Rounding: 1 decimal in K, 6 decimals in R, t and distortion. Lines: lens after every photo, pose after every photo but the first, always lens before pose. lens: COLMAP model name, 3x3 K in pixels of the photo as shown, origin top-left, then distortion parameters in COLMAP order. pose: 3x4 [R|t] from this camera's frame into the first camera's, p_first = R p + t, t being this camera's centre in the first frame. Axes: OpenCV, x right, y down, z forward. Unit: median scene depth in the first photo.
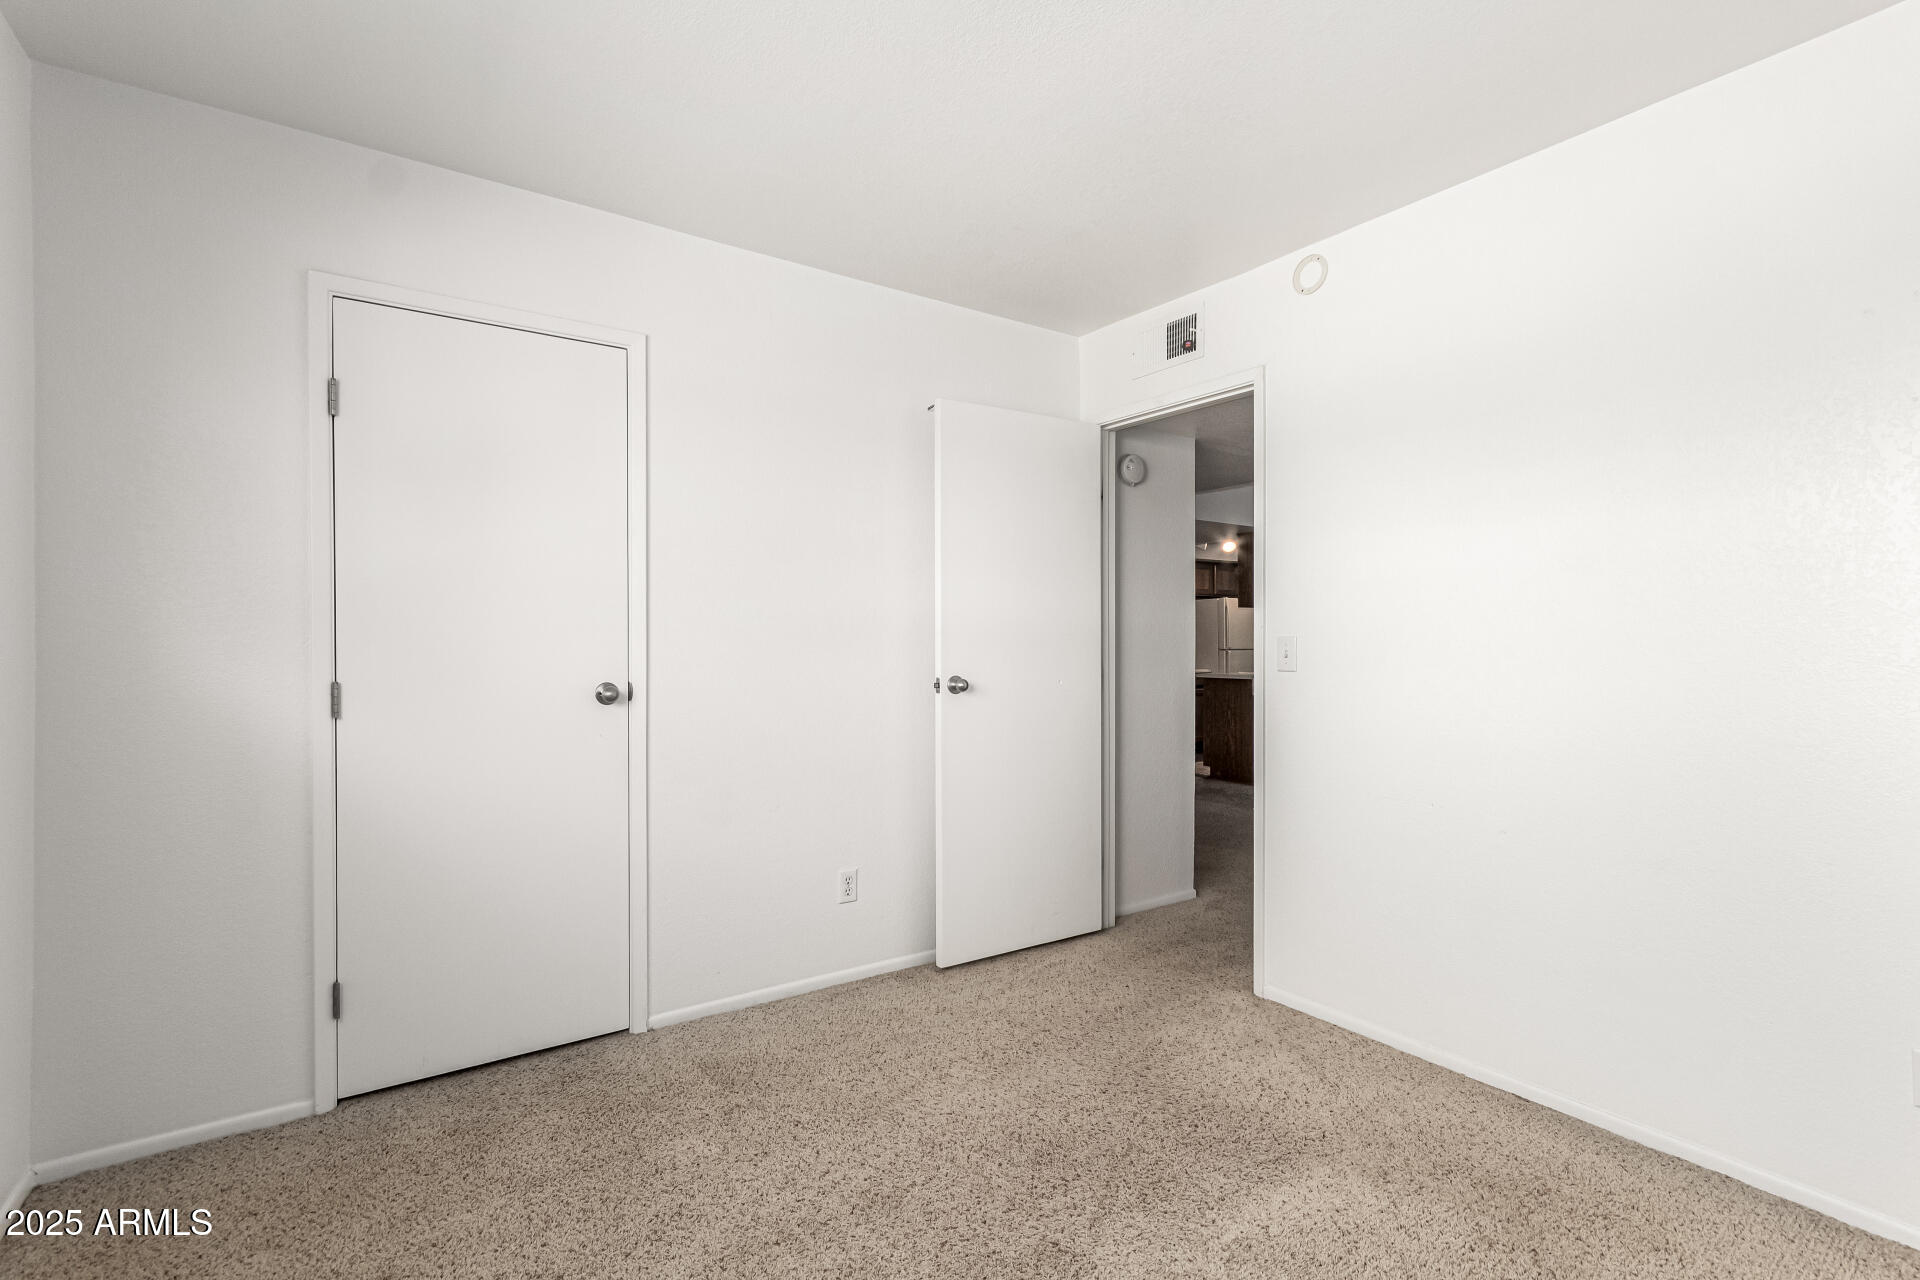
lens RADIAL K [[885.7, 0, 966.7], [0, 885.7, 636.9], [0, 0, 1]] dist [-0.000522, -0.001646]
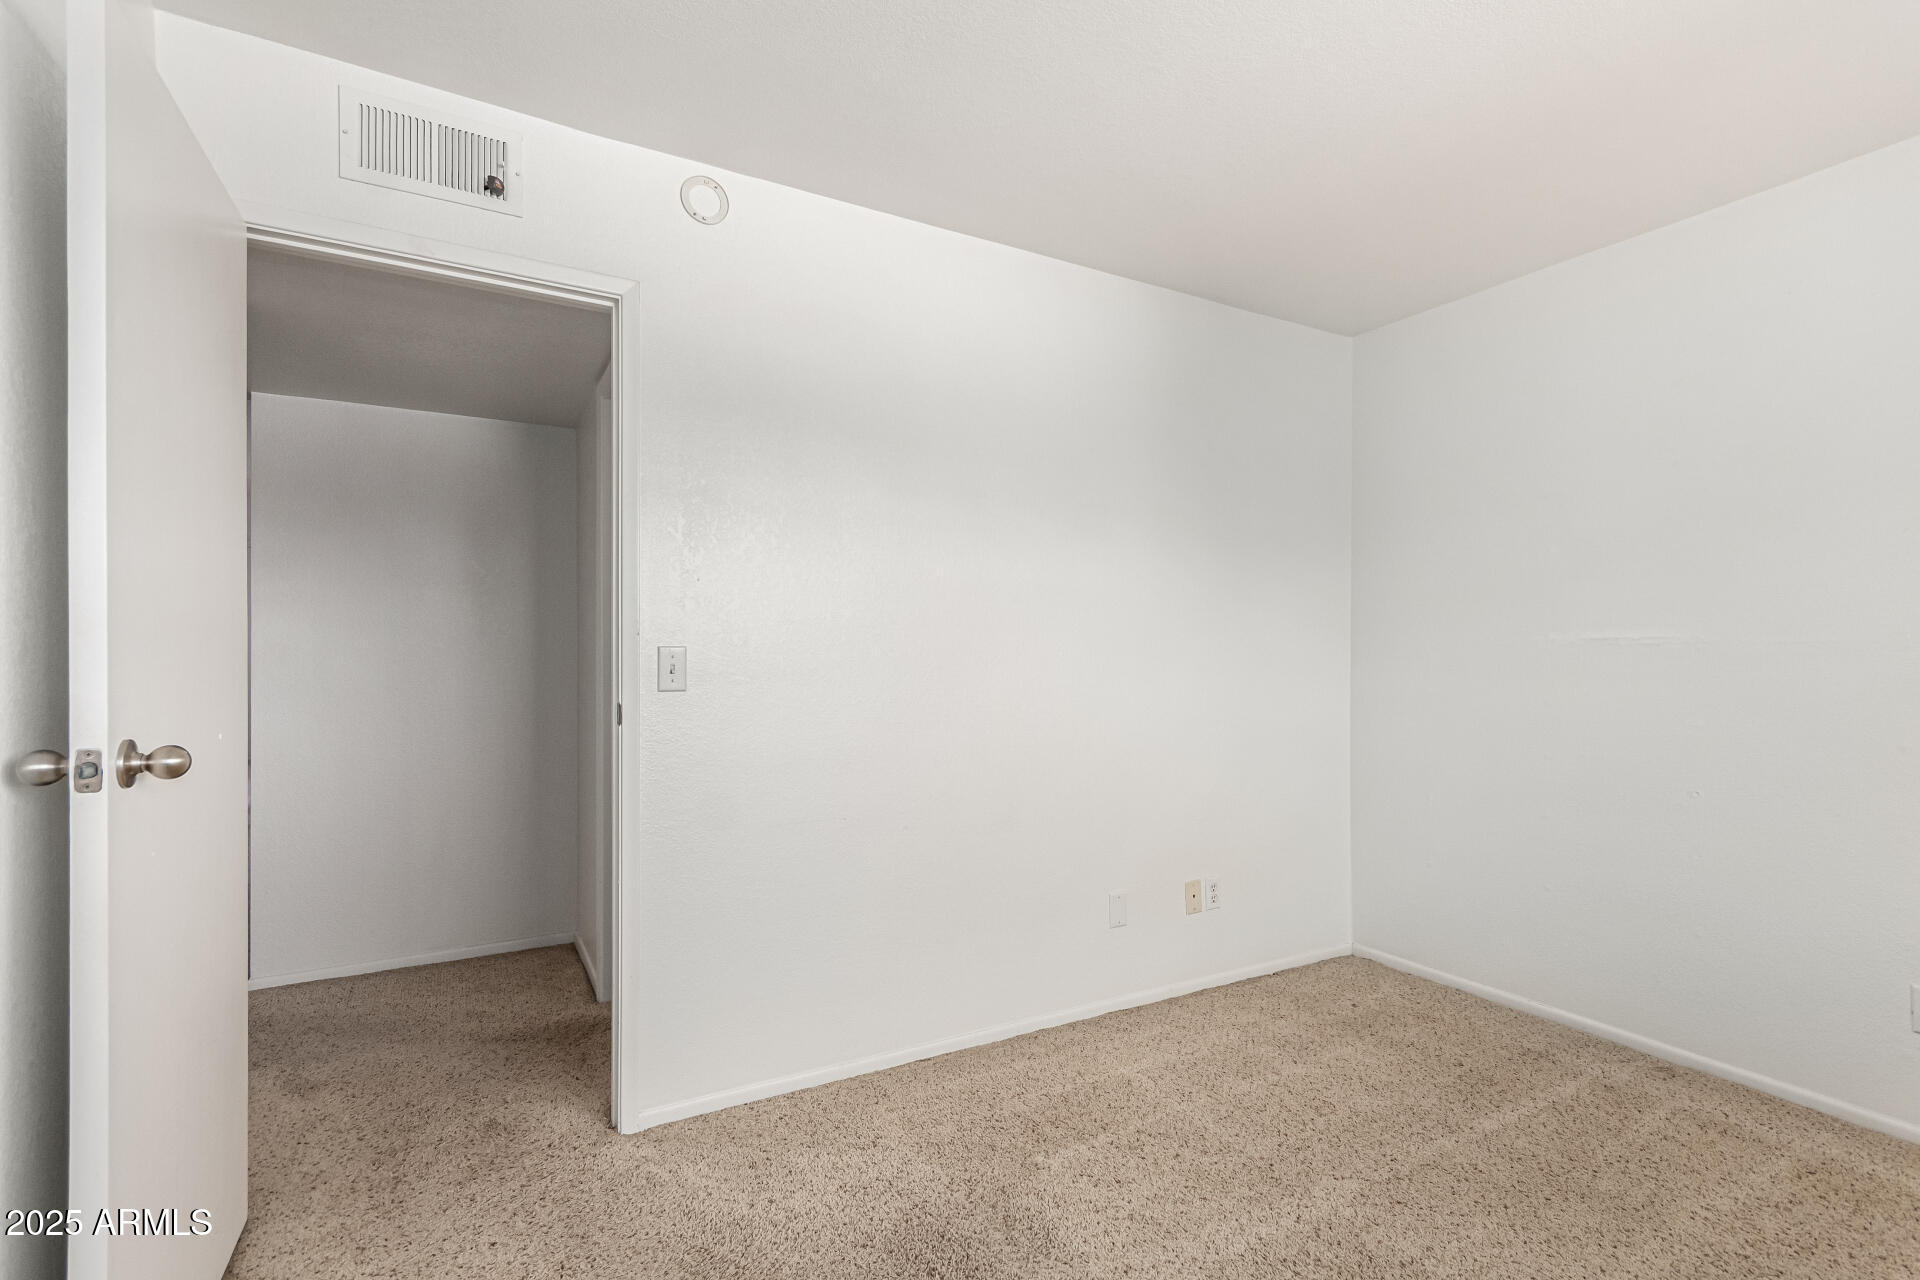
lens RADIAL K [[885.7, 0, 967.4], [0, 885.7, 654.1], [0, 0, 1]] dist [-0.000522, -0.001646]
pose [[0.099291, 0.003137, 0.995054, -0.386592], [-0.002448, 0.999993, -0.002909, 0.008187], [-0.995055, -0.002147, 0.099298, 0.666347]]
